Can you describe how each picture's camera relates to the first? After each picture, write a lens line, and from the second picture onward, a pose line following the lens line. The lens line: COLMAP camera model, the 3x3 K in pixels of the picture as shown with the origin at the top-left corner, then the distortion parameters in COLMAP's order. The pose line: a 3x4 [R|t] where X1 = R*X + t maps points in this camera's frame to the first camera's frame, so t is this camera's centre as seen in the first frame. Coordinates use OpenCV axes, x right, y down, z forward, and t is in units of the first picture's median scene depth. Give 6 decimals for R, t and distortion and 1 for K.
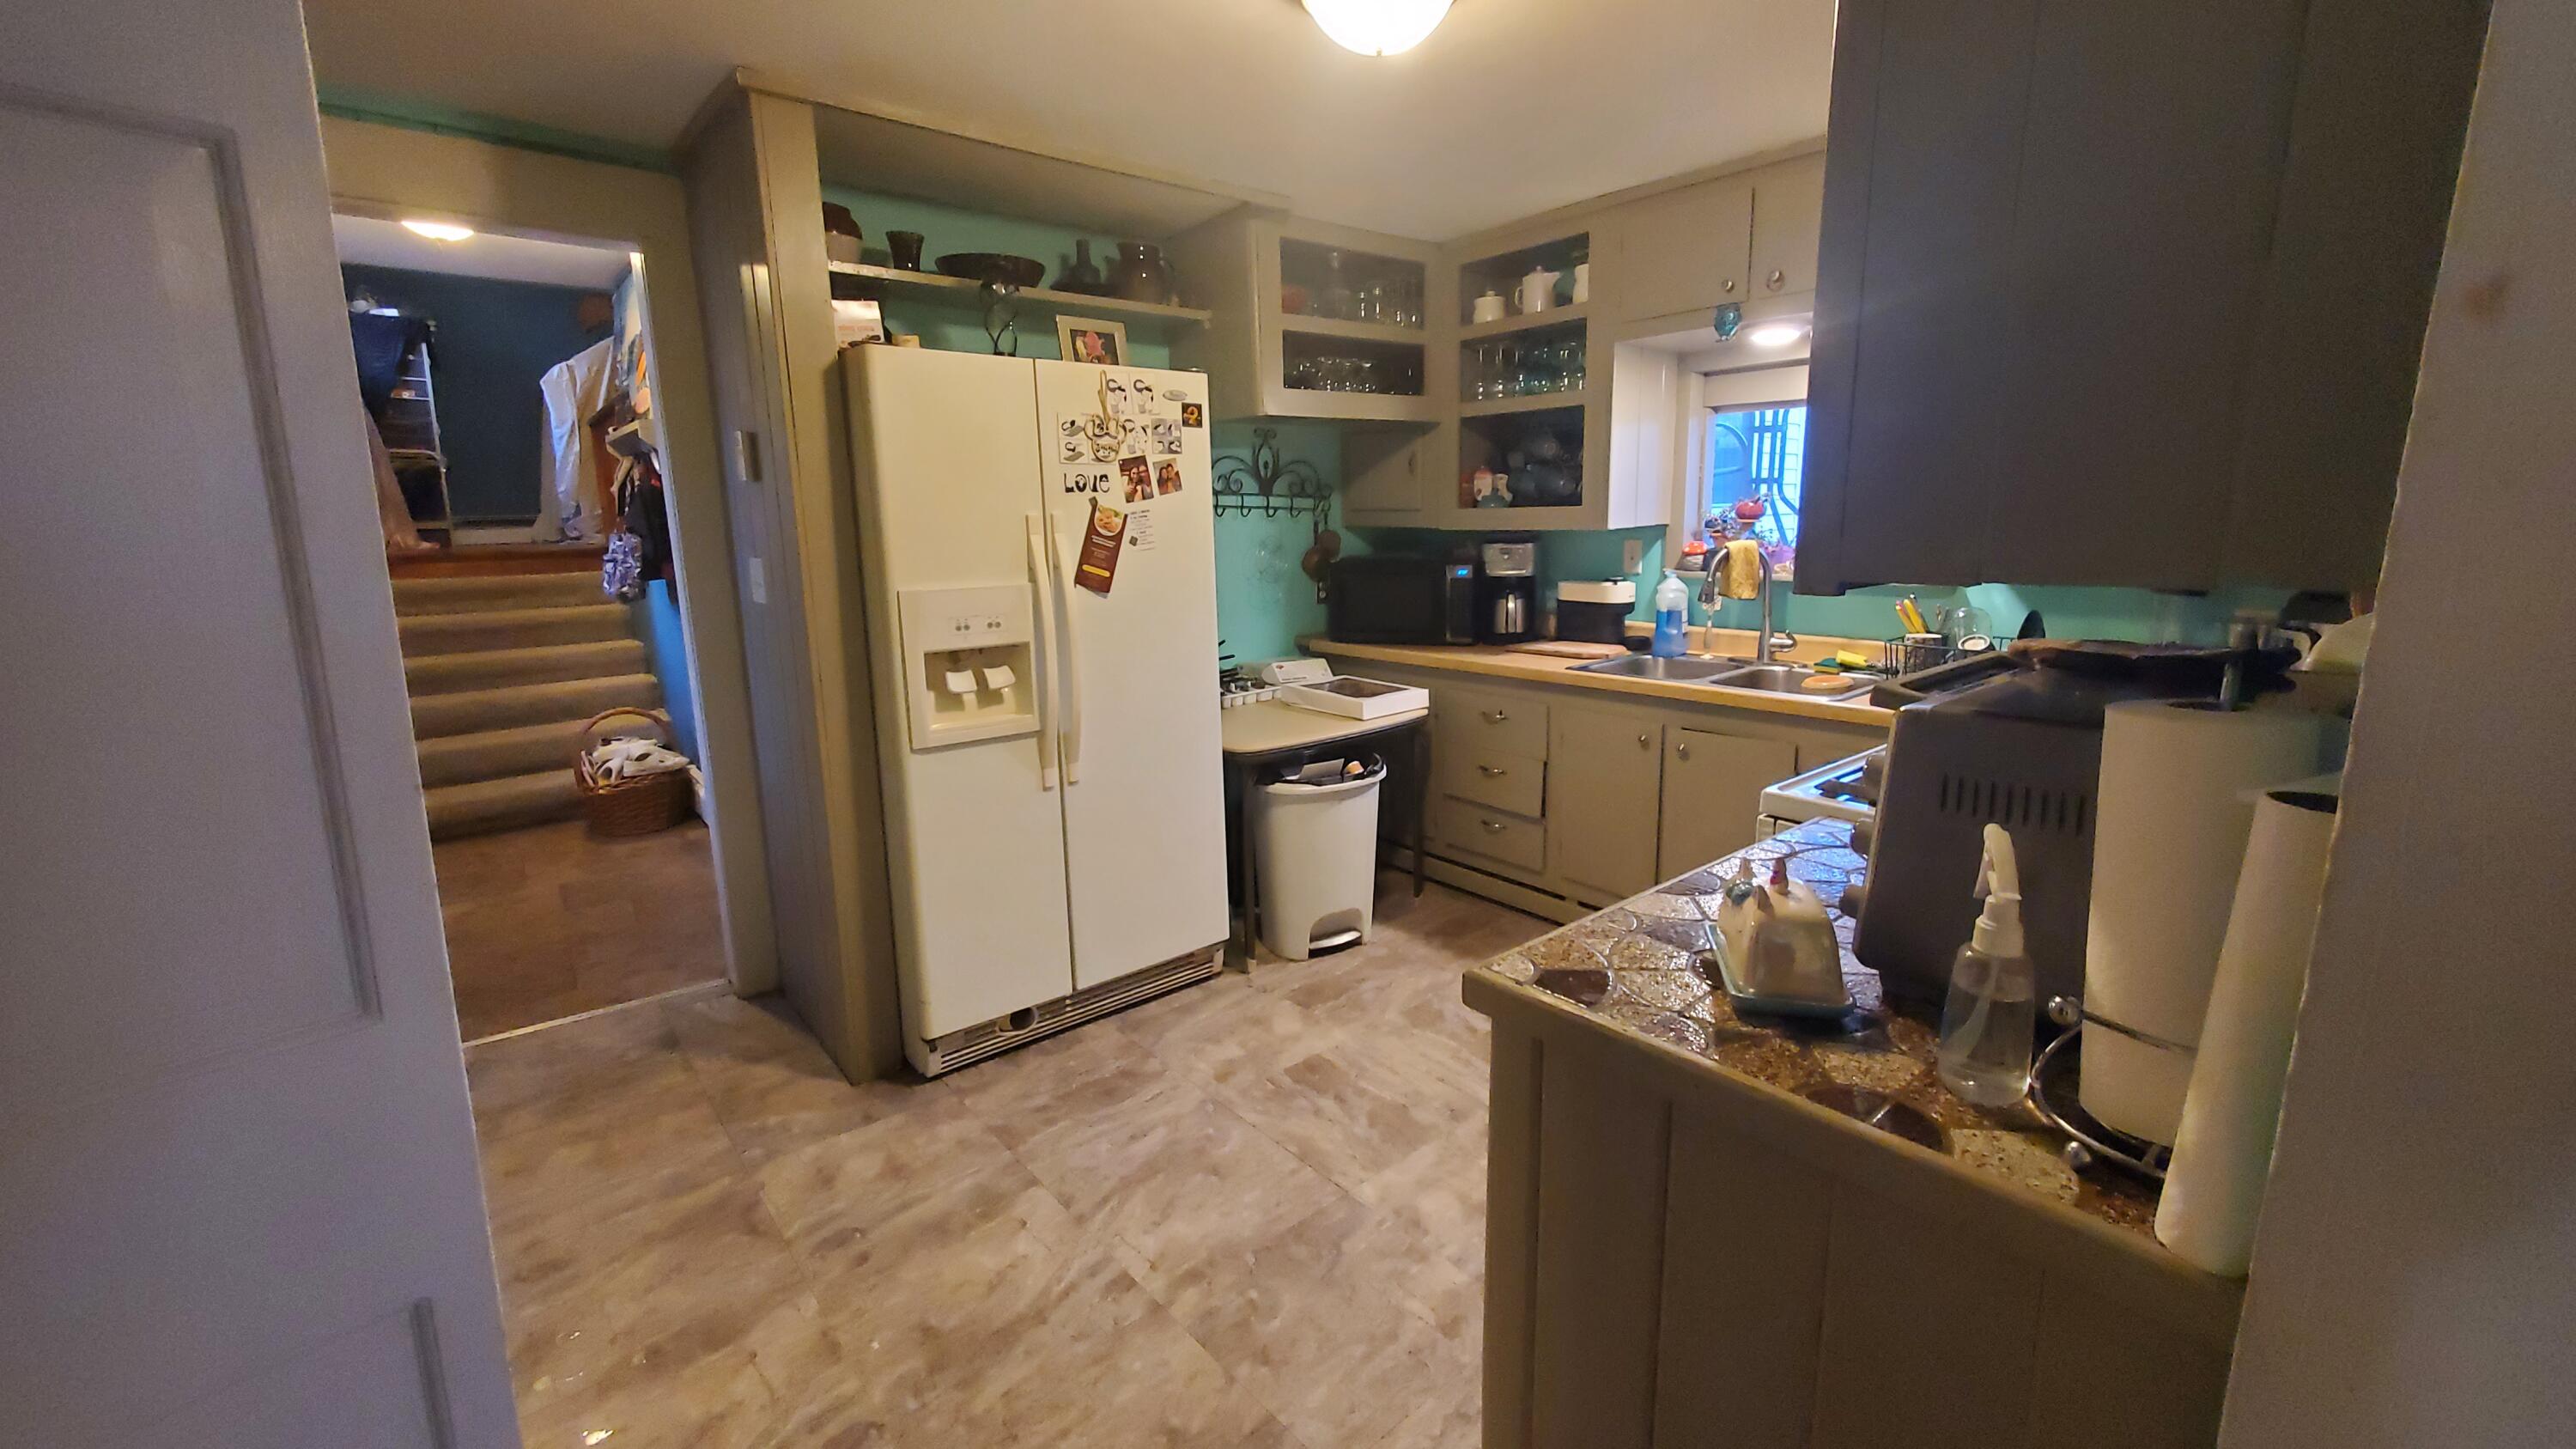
lens RADIAL K [[1029.5, 0, 1305.5], [0, 1029.5, 703.1], [0, 0, 1]] dist [0.003730, -0.003200]
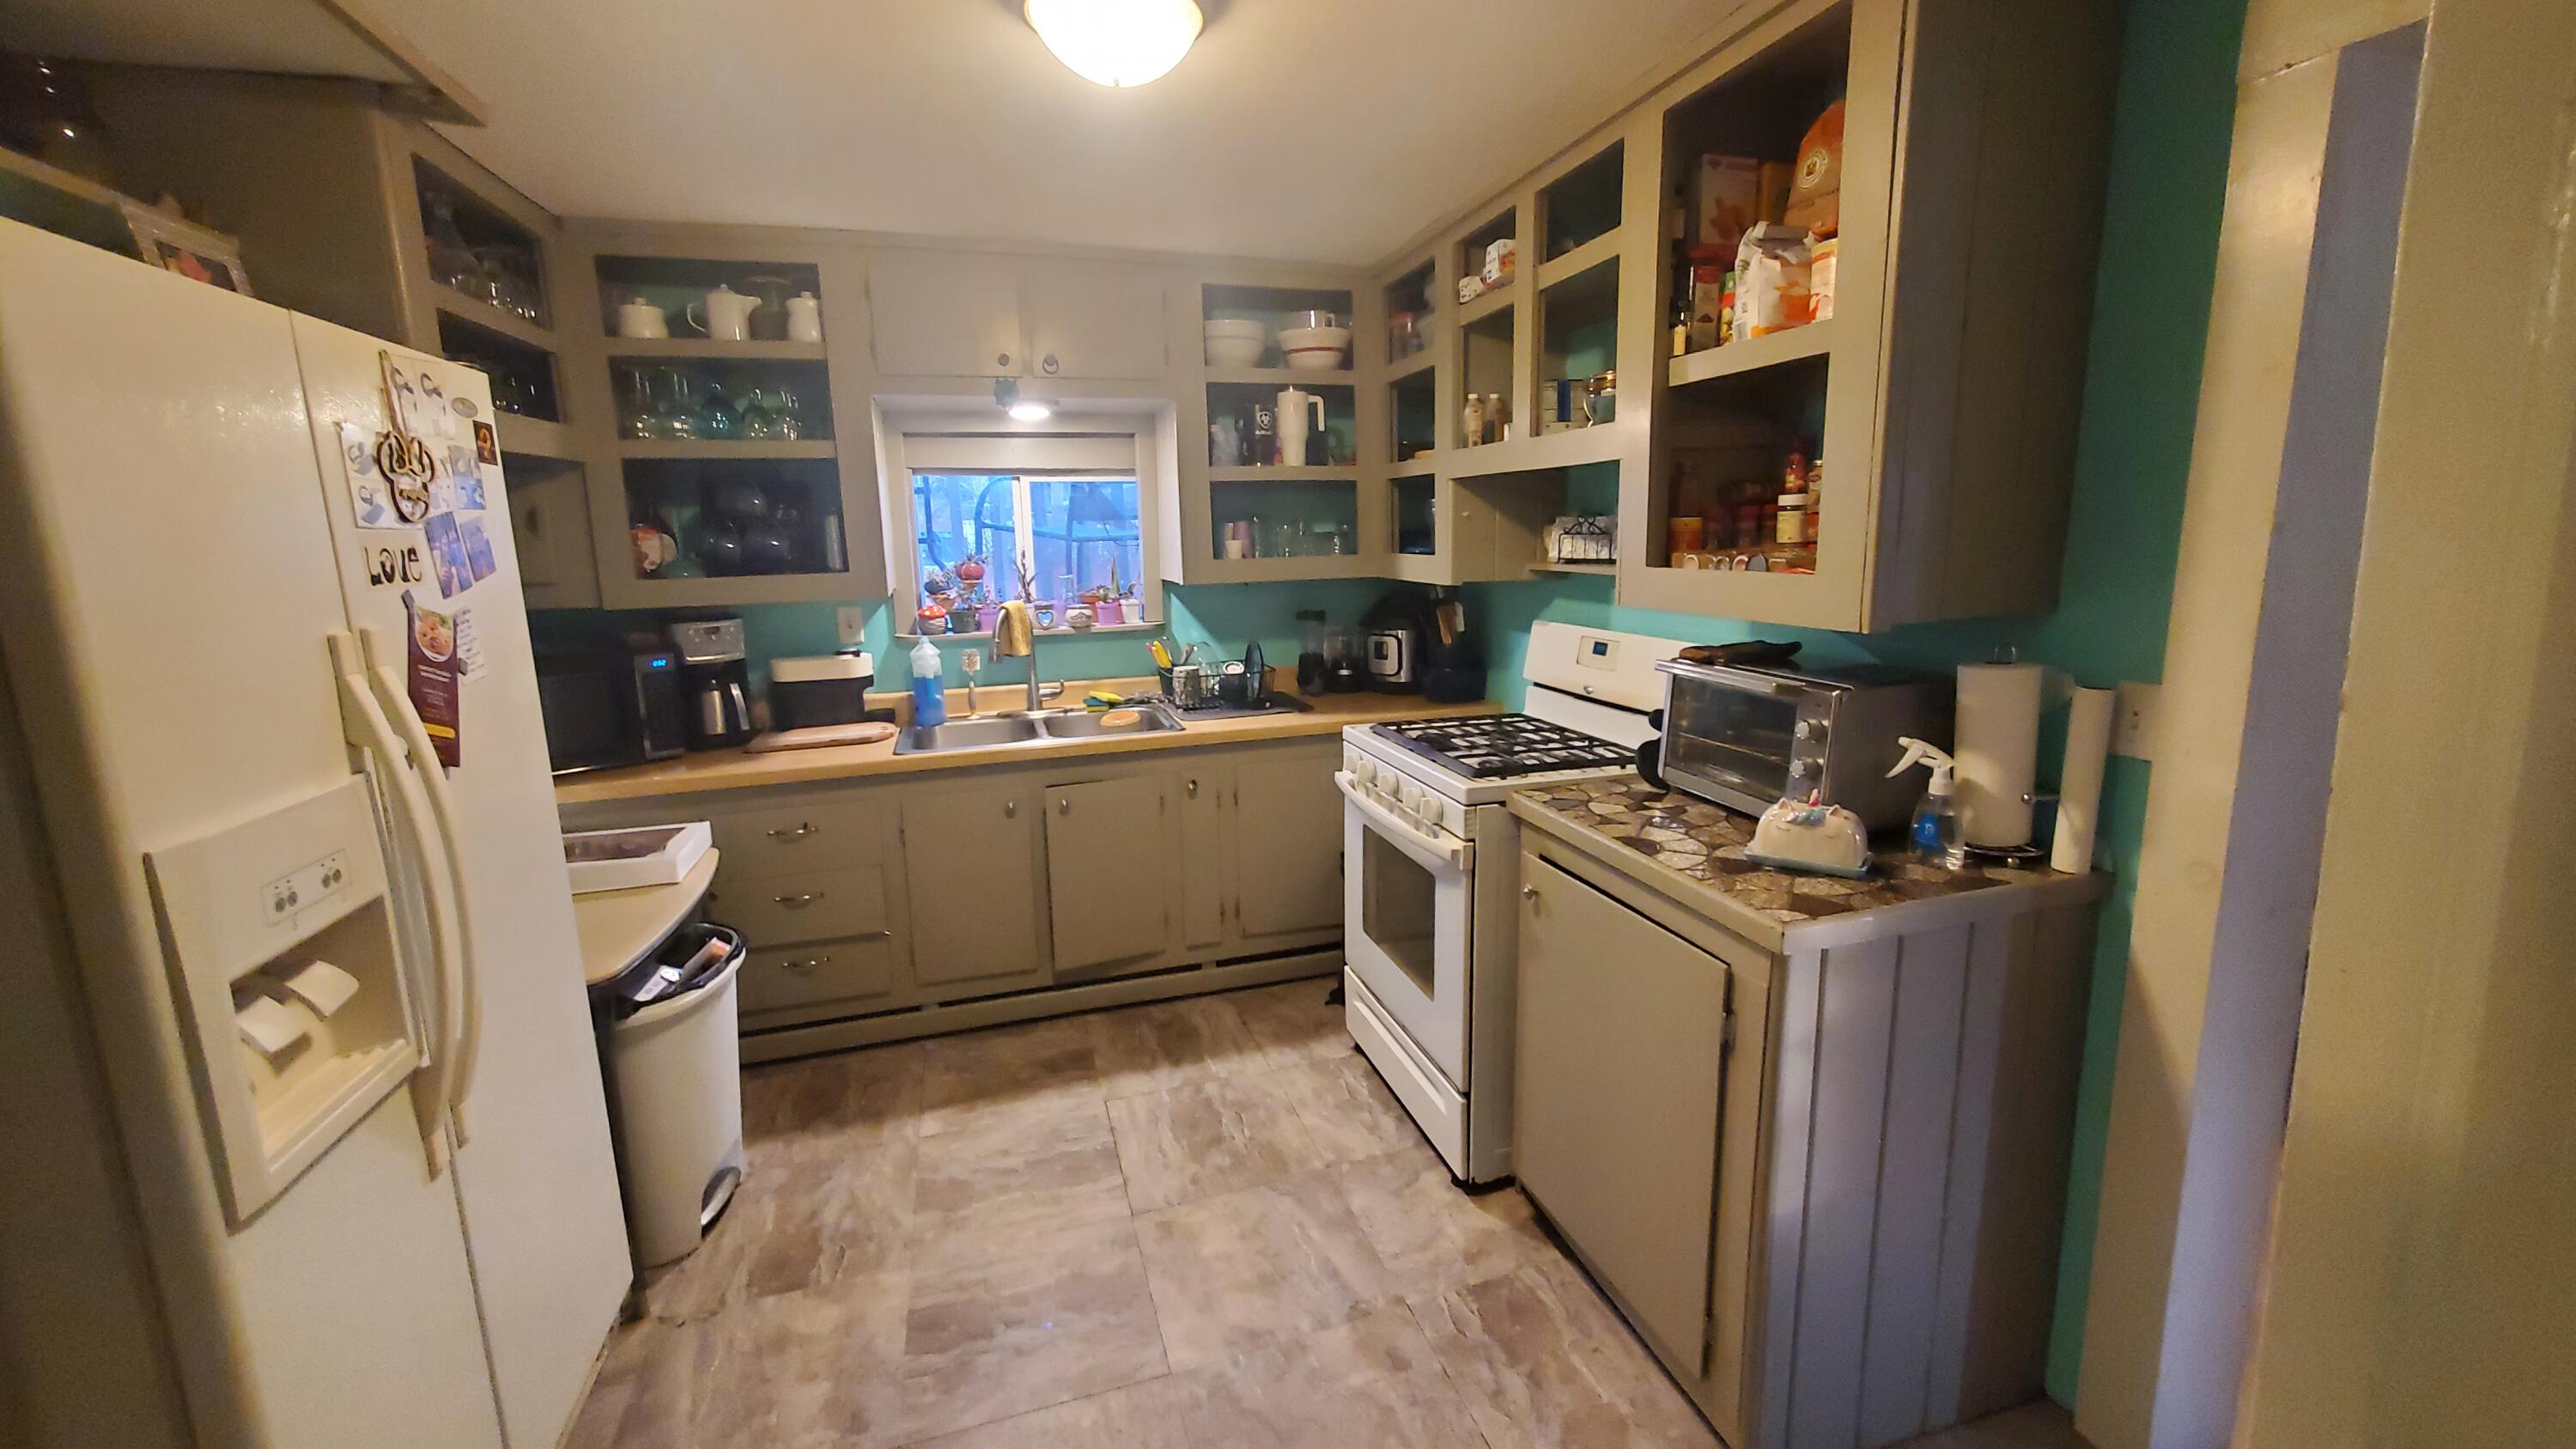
lens RADIAL K [[1029.5, 0, 1309.8], [0, 1029.5, 705.3], [0, 0, 1]] dist [0.003730, -0.003200]
pose [[0.387027, -0.148816, 0.909980, -0.431426], [0.183480, 0.979584, 0.082162, -0.087105], [-0.903629, 0.135165, 0.406430, 0.325968]]
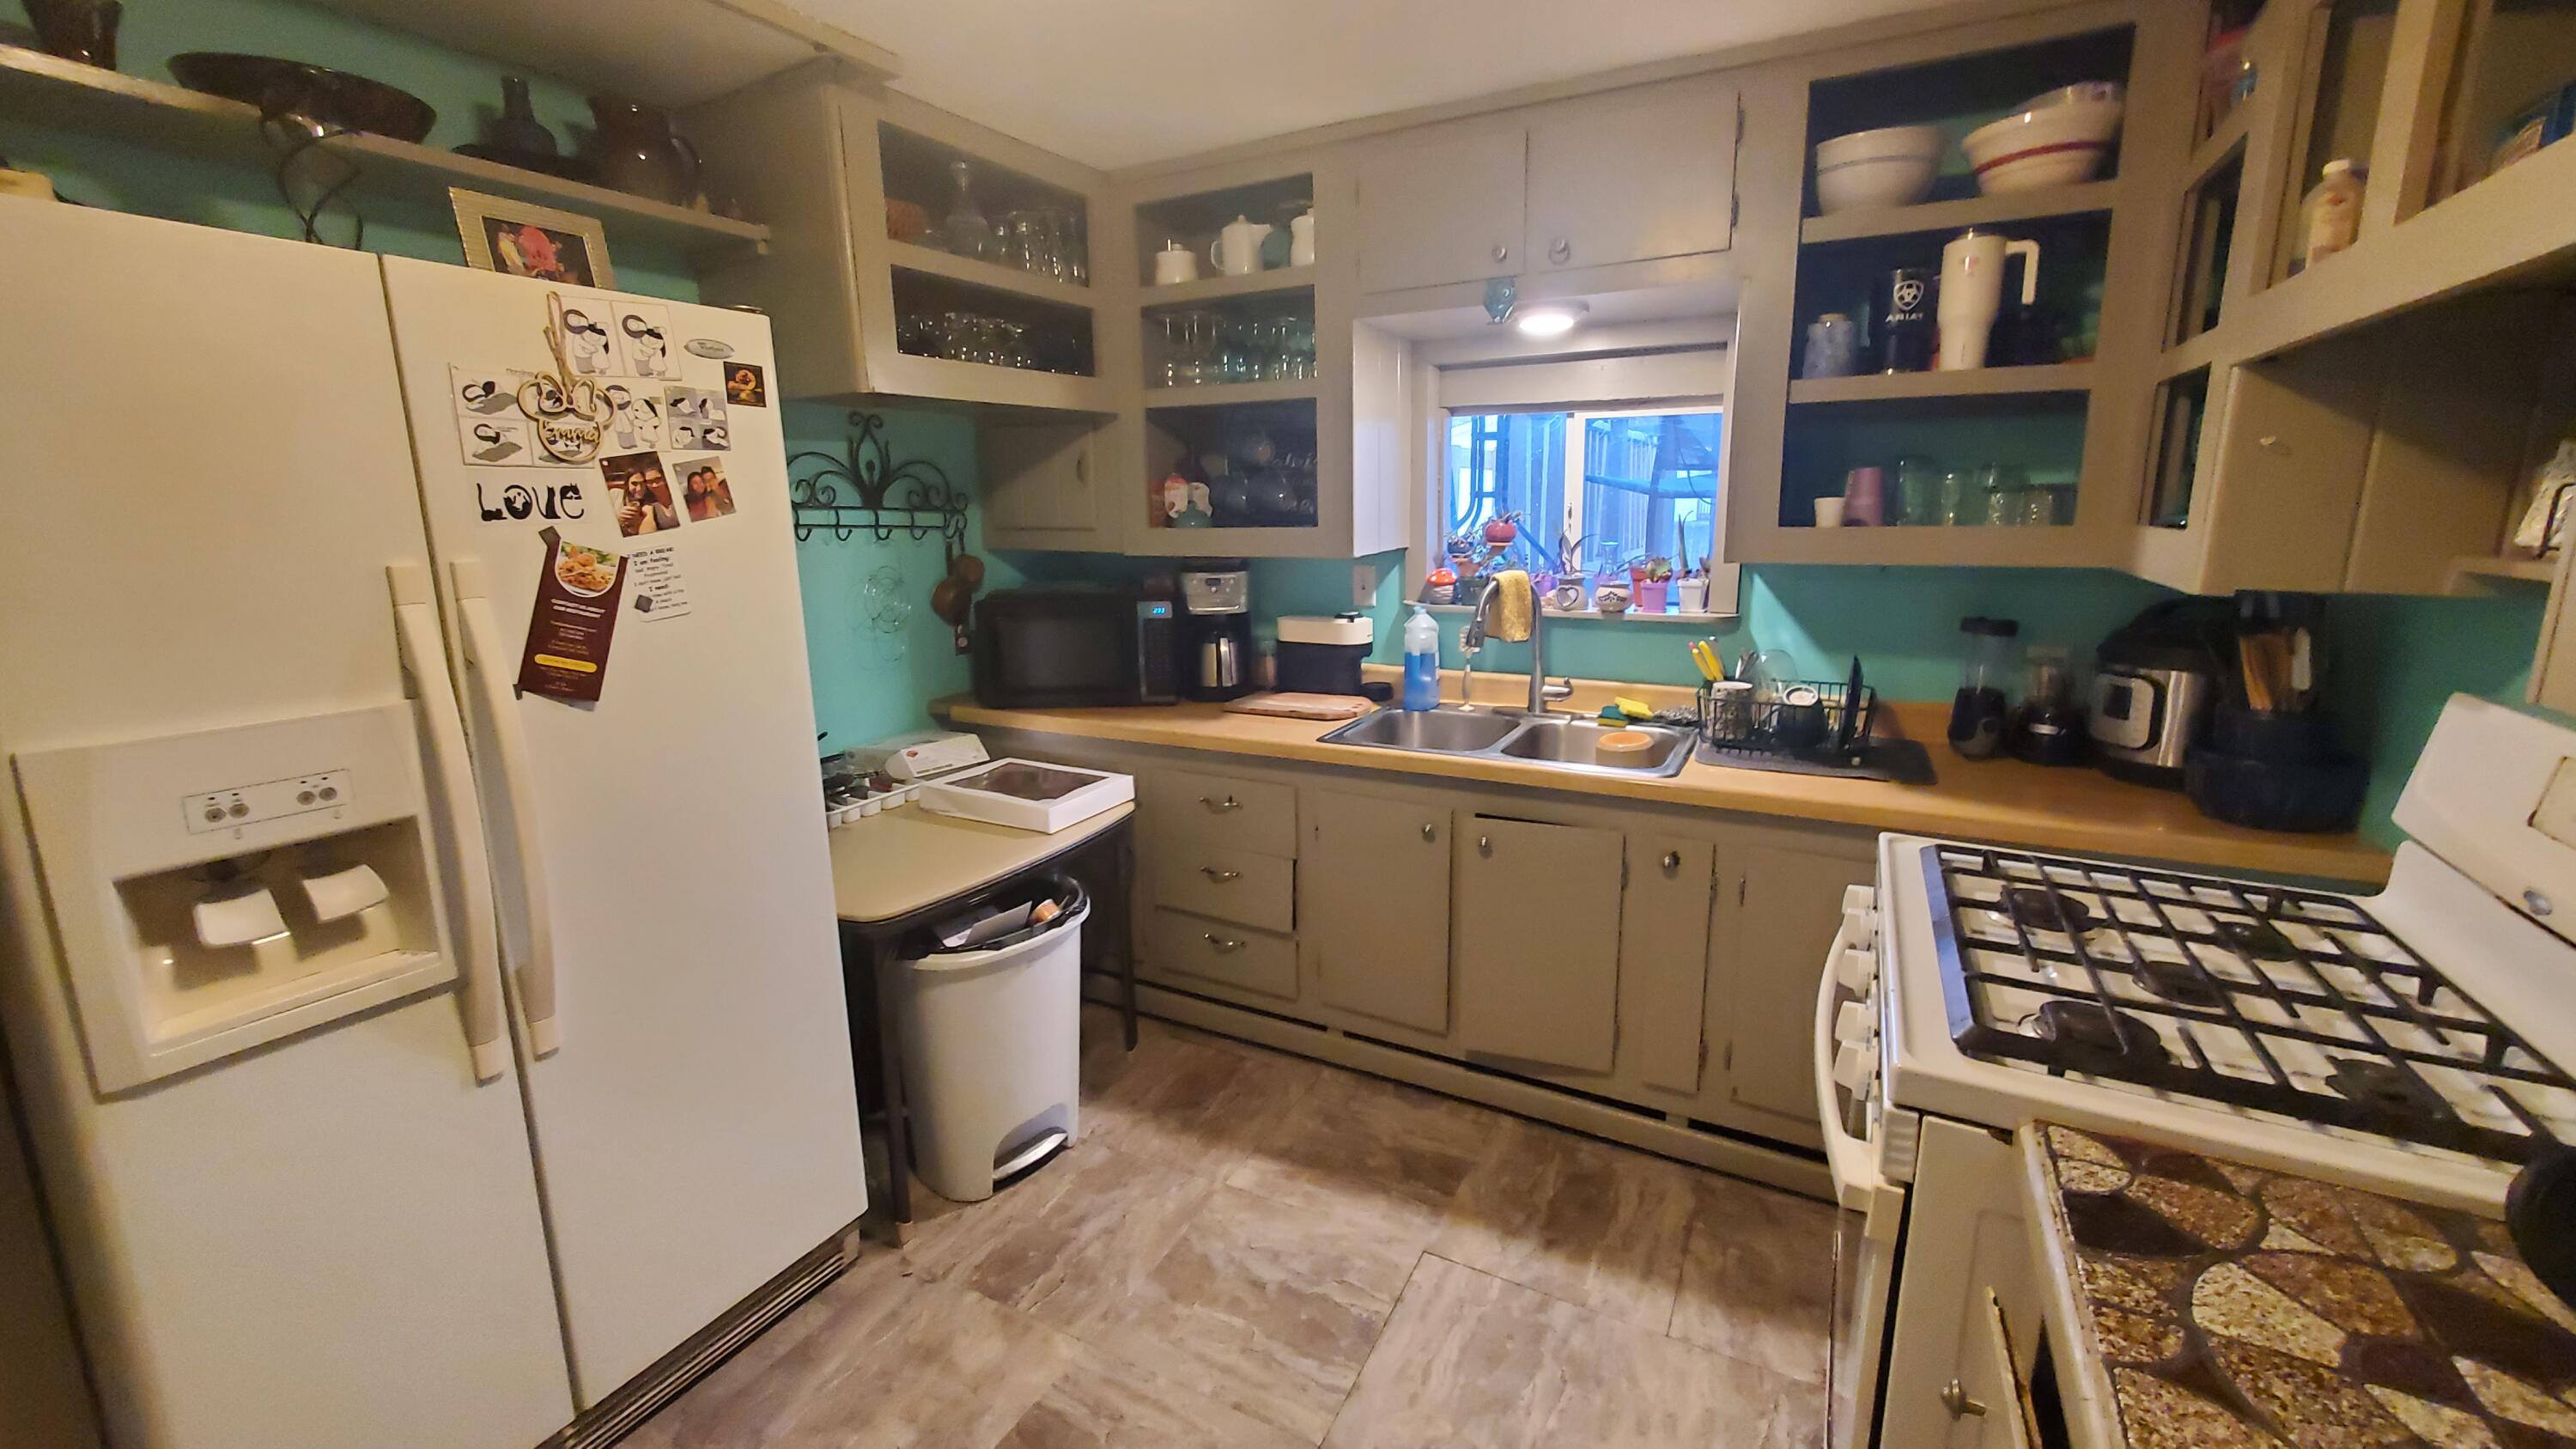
lens RADIAL K [[1029.5, 0, 1305.0], [0, 1029.5, 699.2], [0, 0, 1]] dist [0.003730, -0.003200]
pose [[0.930686, -0.063107, 0.360334, -0.032218], [0.062663, 0.997951, 0.012927, -0.078476], [-0.360411, 0.010549, 0.932734, 0.301165]]
